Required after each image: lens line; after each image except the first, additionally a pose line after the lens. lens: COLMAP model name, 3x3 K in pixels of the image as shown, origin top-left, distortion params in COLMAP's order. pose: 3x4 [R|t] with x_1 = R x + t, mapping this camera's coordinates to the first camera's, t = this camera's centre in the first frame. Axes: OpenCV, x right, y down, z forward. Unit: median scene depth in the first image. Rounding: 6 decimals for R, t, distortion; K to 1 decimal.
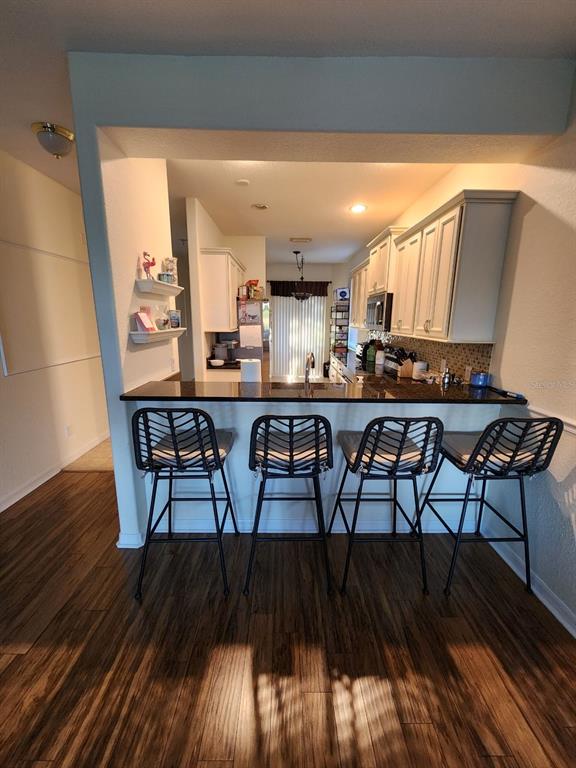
lens RADIAL K [[314.1, 0, 287.9], [0, 314.1, 384.3], [0, 0, 1]] dist [0.001998, -0.001873]
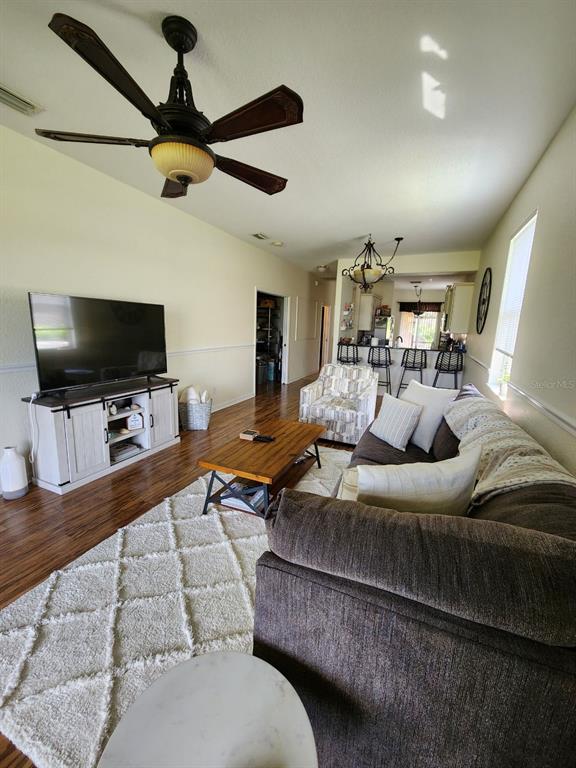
lens RADIAL K [[314.1, 0, 283.8], [0, 314.1, 383.9], [0, 0, 1]] dist [0.001998, -0.001873]
pose [[0.904854, 0.098494, -0.414171, 0.291420], [-0.111657, 0.993718, -0.007625, 0.379320], [0.410818, 0.053145, 0.910167, -1.608461]]
